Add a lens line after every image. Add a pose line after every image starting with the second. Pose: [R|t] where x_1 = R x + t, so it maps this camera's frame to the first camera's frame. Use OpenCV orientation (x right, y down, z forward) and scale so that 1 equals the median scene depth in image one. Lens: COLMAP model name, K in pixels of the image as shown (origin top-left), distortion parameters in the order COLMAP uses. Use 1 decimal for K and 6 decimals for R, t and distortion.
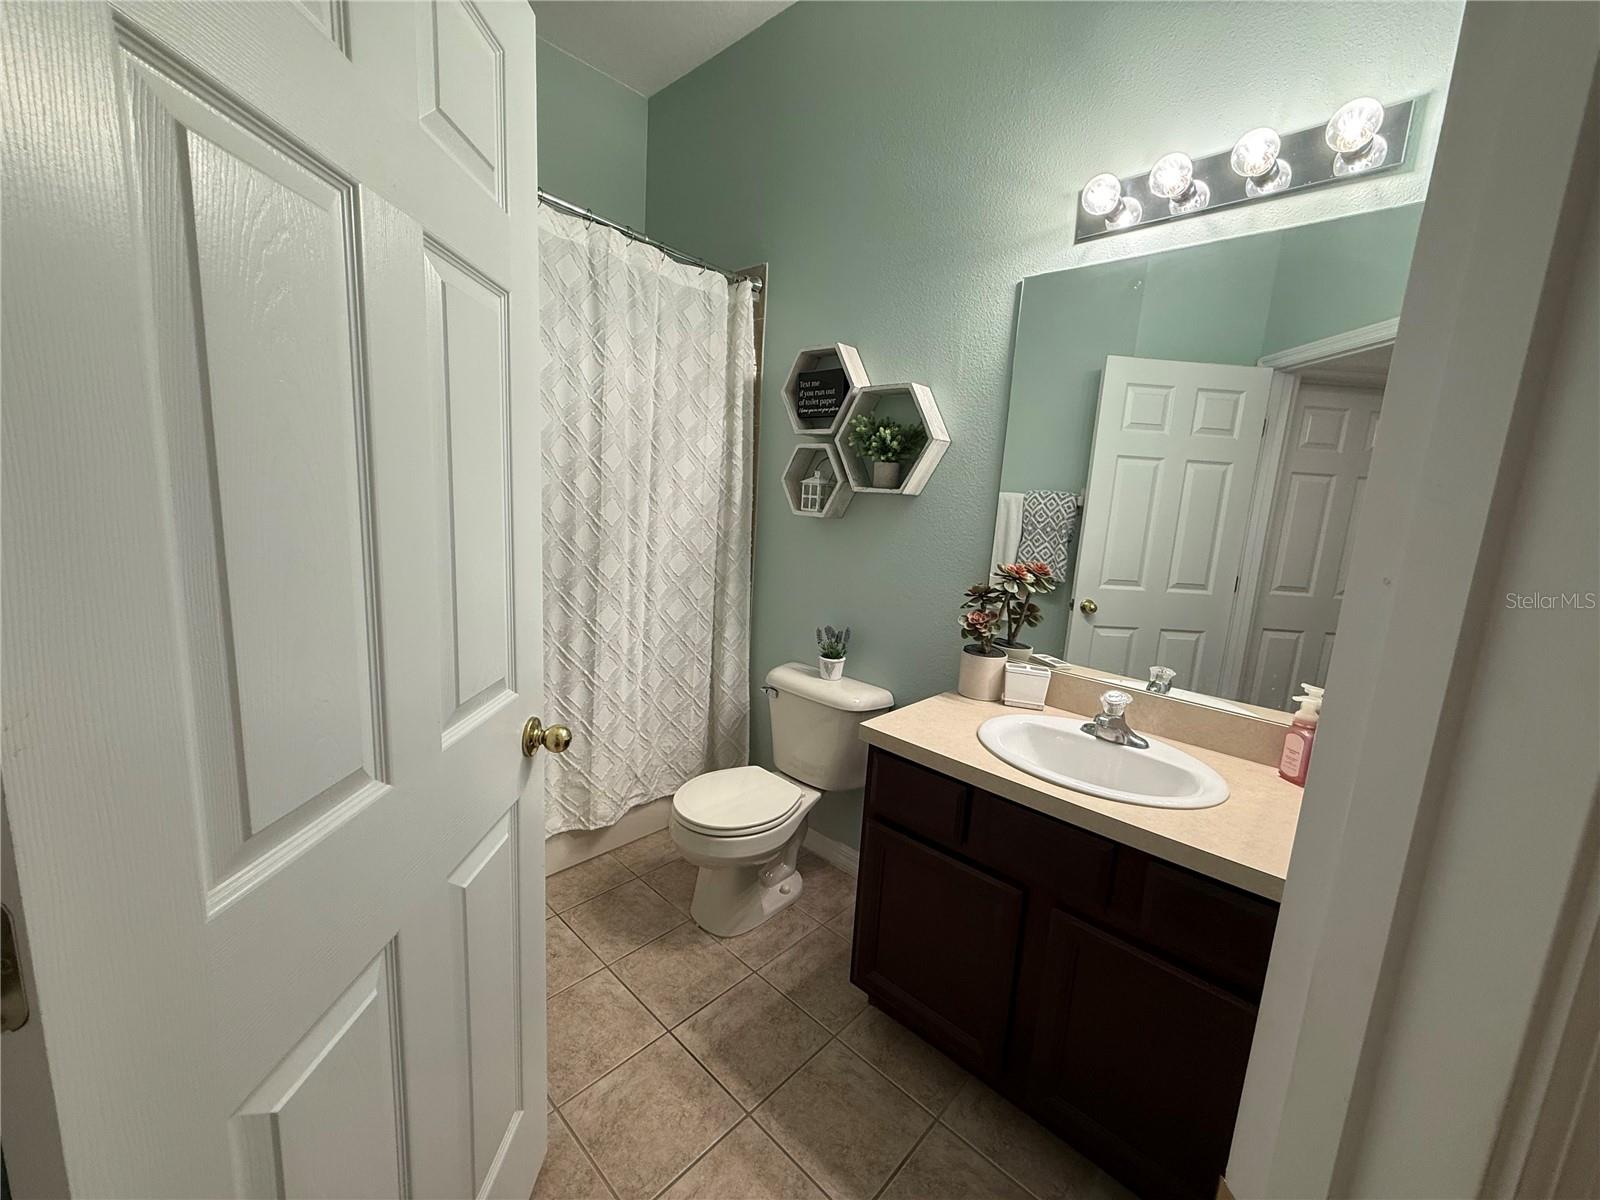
lens RADIAL K [[634.1, 0, 794.5], [0, 634.1, 599.2], [0, 0, 1]] dist [0.001091, 0.000014]
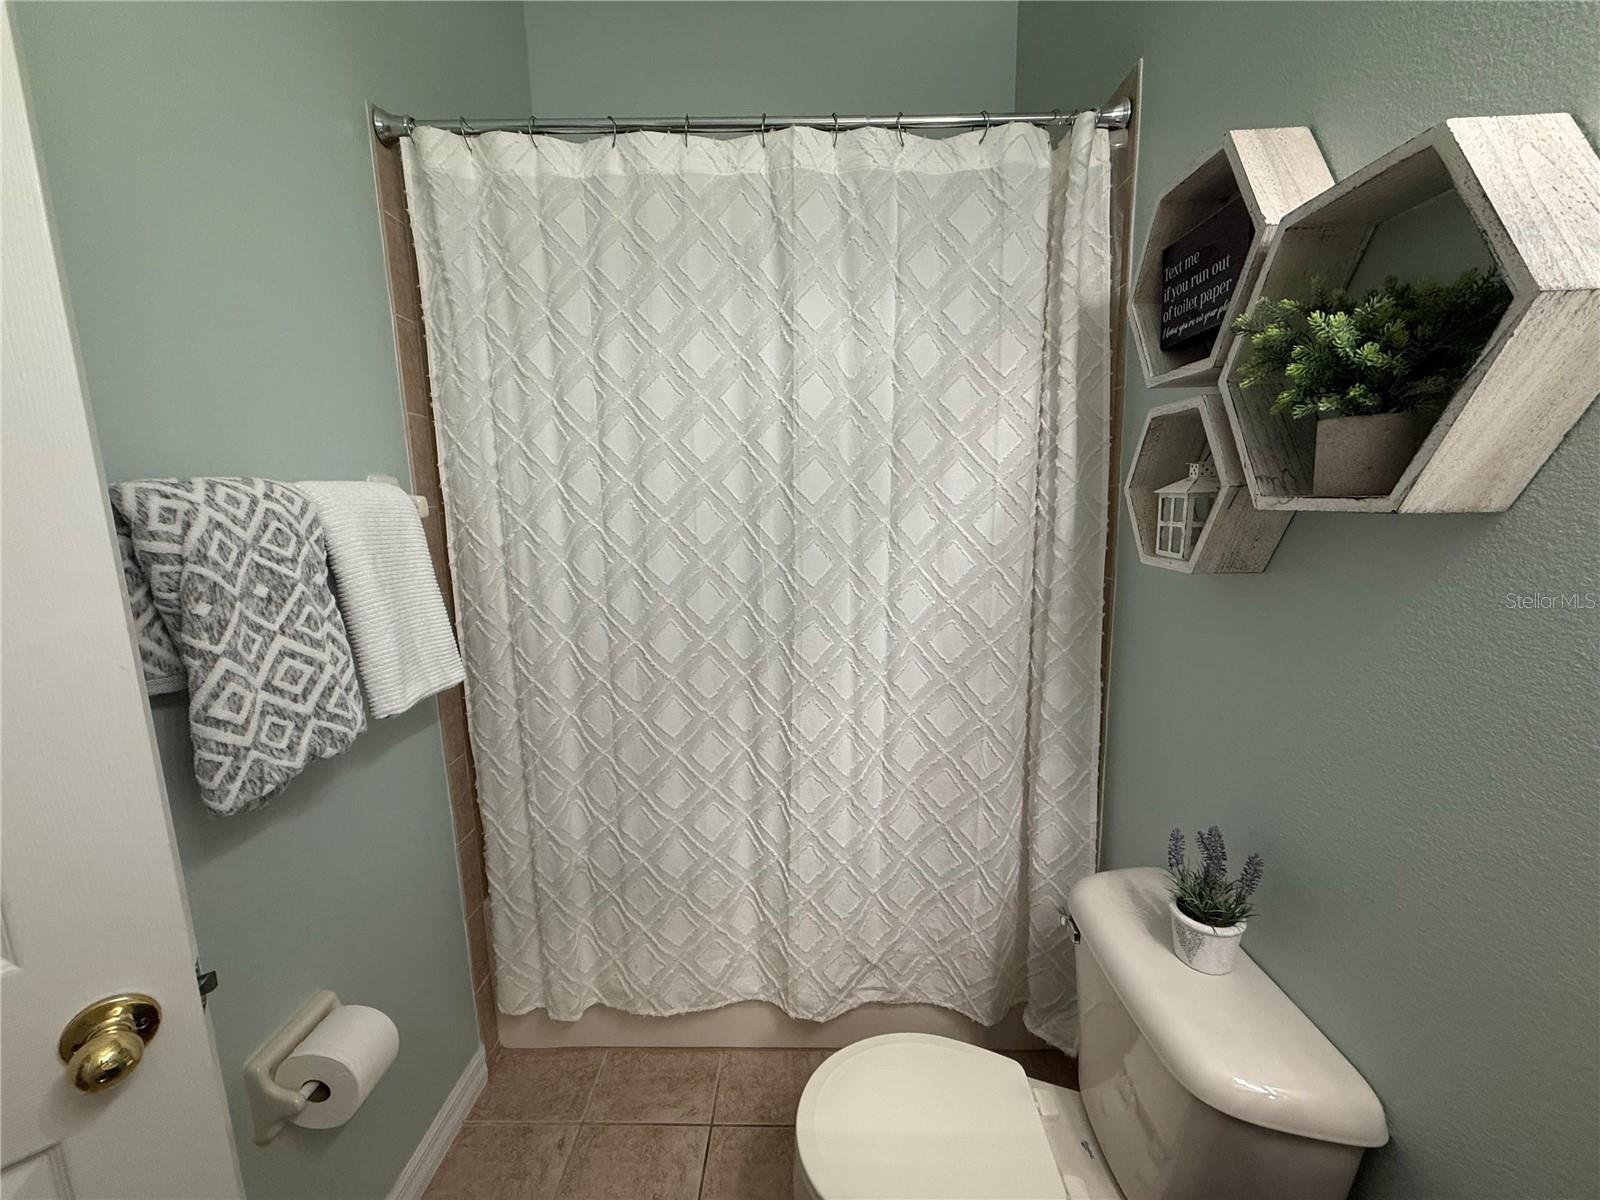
lens RADIAL K [[628.4, 0, 800.0], [0, 628.4, 600.0], [0, 0, 1]] dist [-0.007859, 0.000078]
pose [[0.656282, 0.042931, -0.753293, 0.186112], [-0.059548, 0.998213, 0.005011, -0.098429], [0.752162, 0.041568, 0.657666, 0.534083]]
